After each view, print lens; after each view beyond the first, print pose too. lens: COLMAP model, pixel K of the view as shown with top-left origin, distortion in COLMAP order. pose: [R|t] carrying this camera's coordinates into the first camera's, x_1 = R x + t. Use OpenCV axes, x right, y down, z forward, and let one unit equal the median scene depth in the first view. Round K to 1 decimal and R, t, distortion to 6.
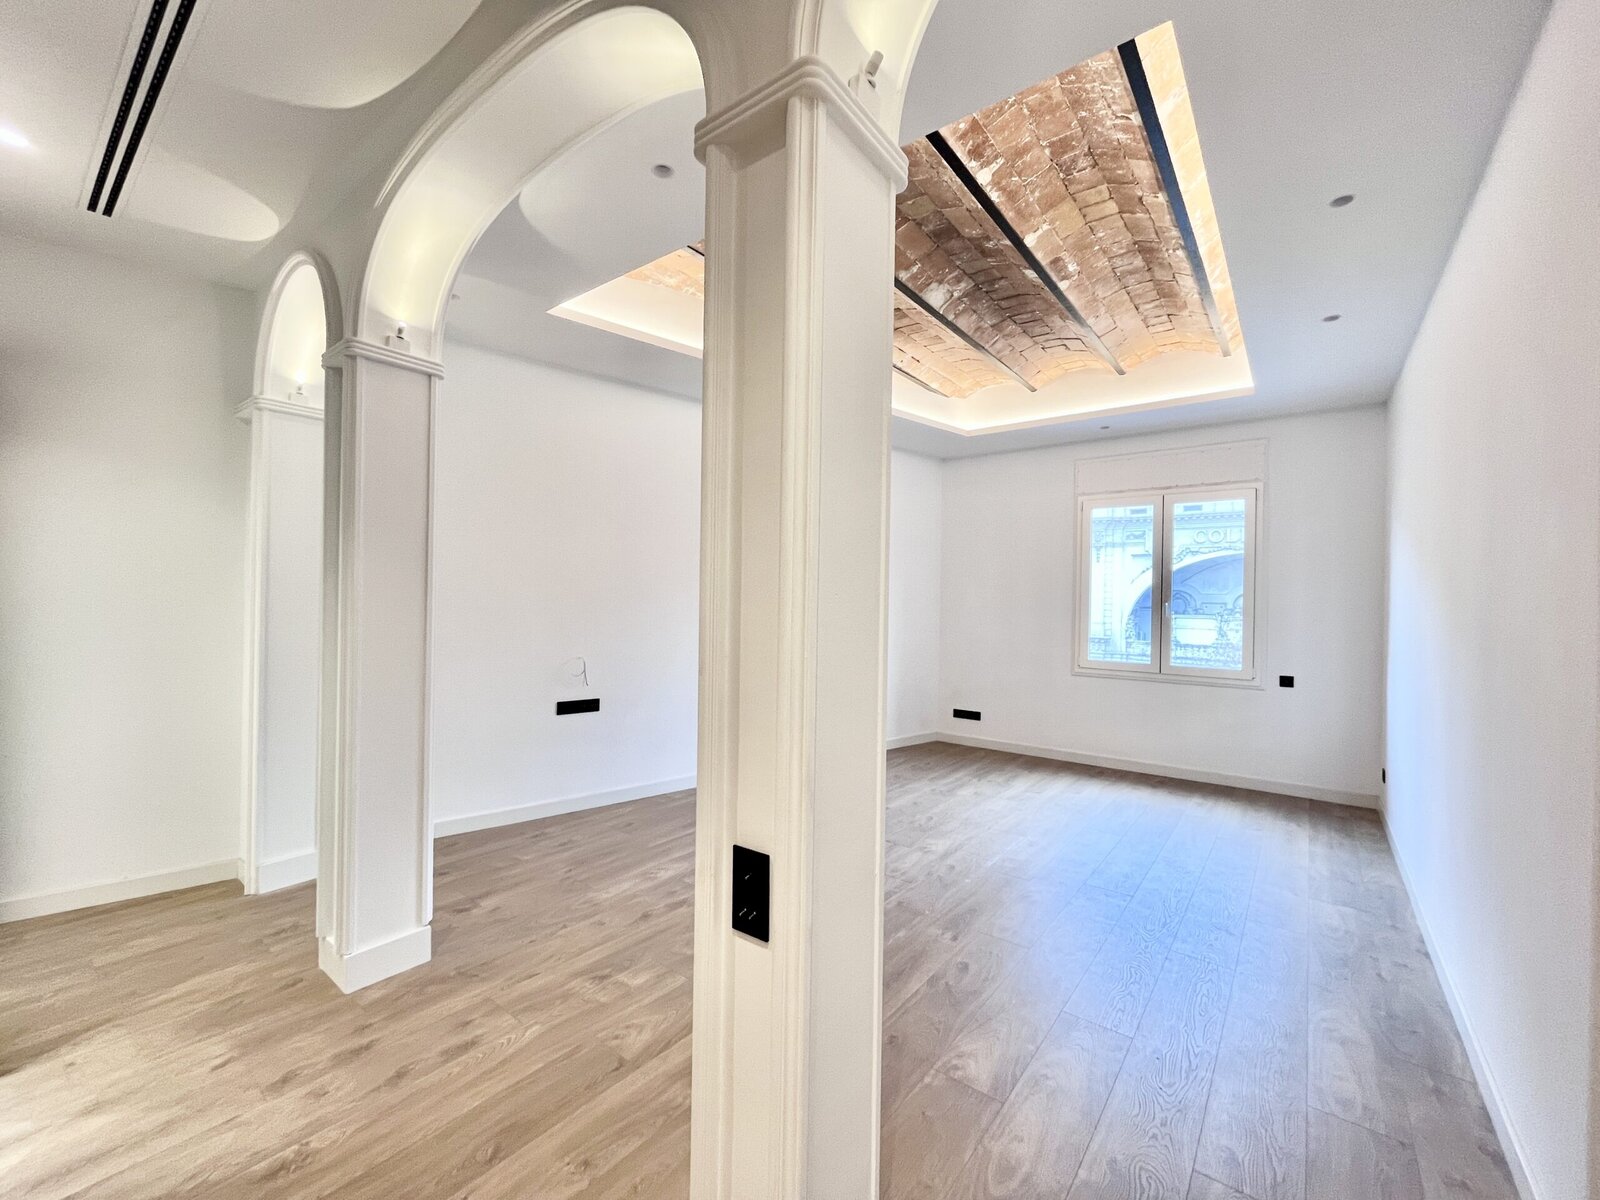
lens RADIAL K [[653.4, 0, 796.6], [0, 653.4, 596.8], [0, 0, 1]] dist [-0.001140, -0.000651]
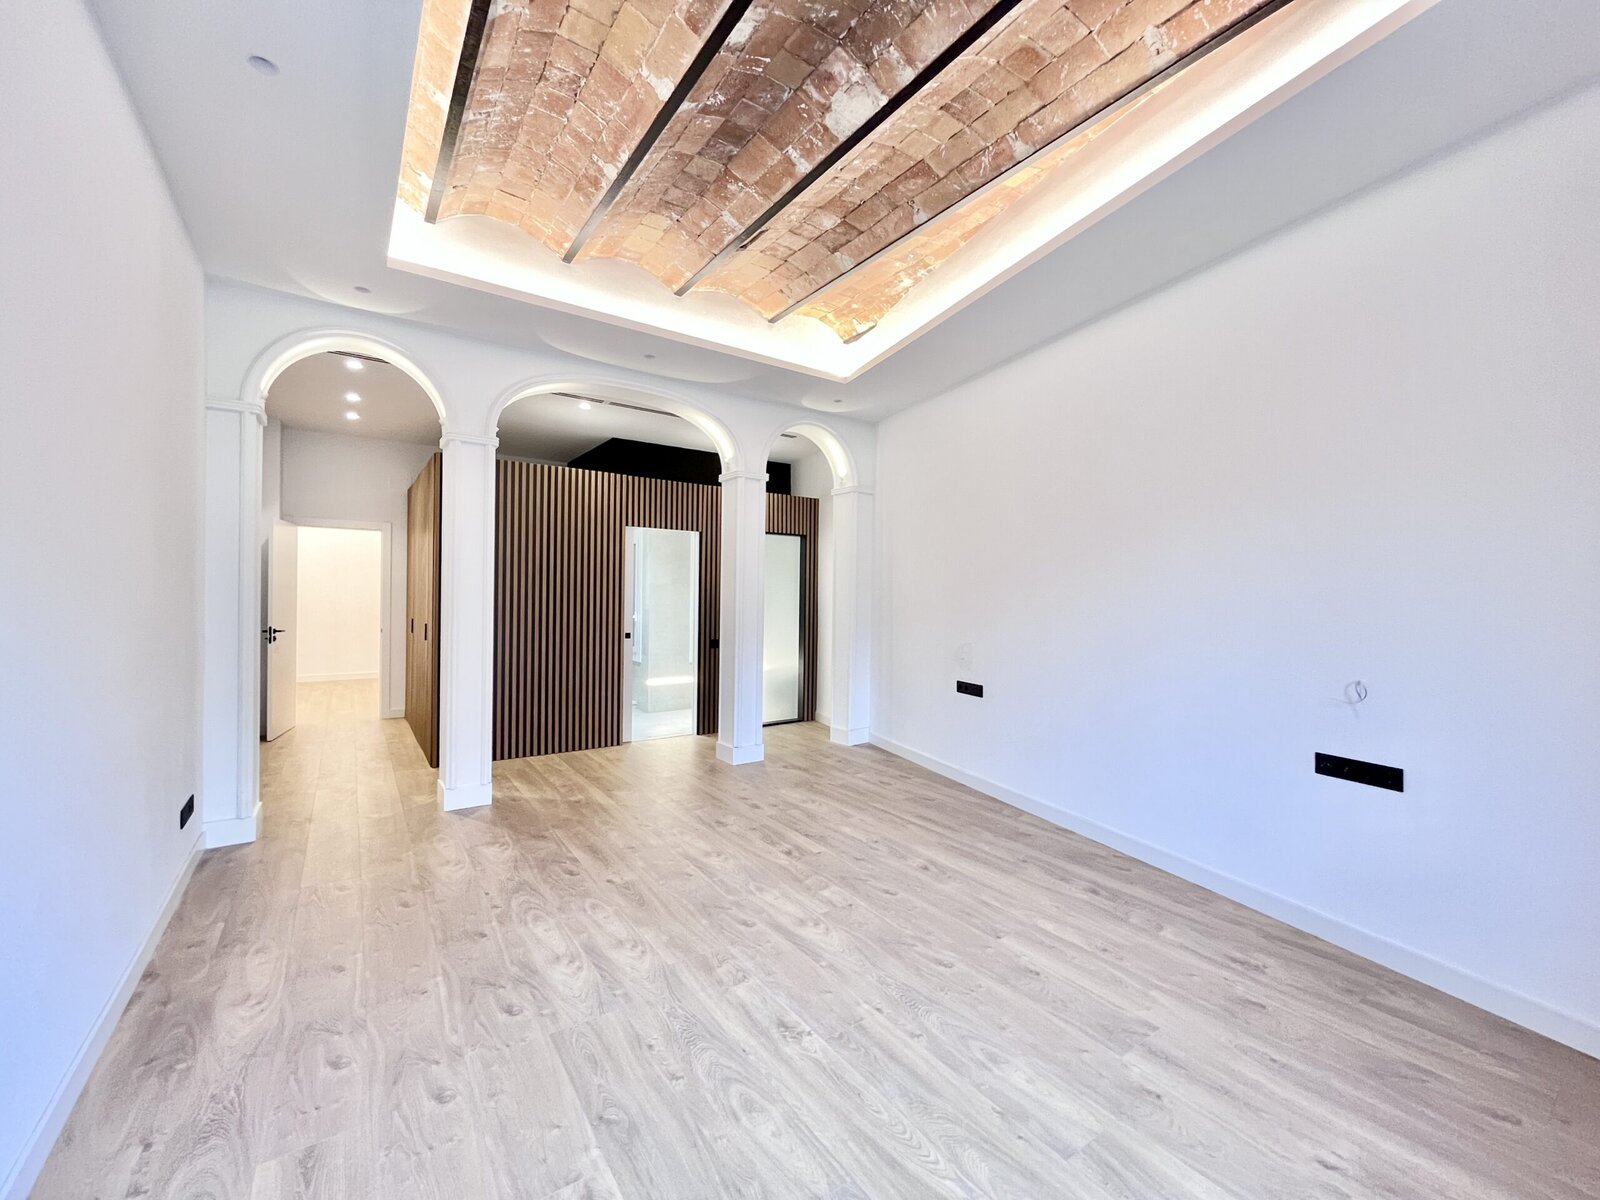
lens RADIAL K [[653.4, 0, 795.6], [0, 653.4, 596.0], [0, 0, 1]] dist [-0.001140, -0.000651]
pose [[-0.297706, -0.022286, -0.954397, 0.905541], [-0.013133, 0.999728, -0.019248, 0.047124], [0.954567, 0.006804, -0.297918, 1.218368]]
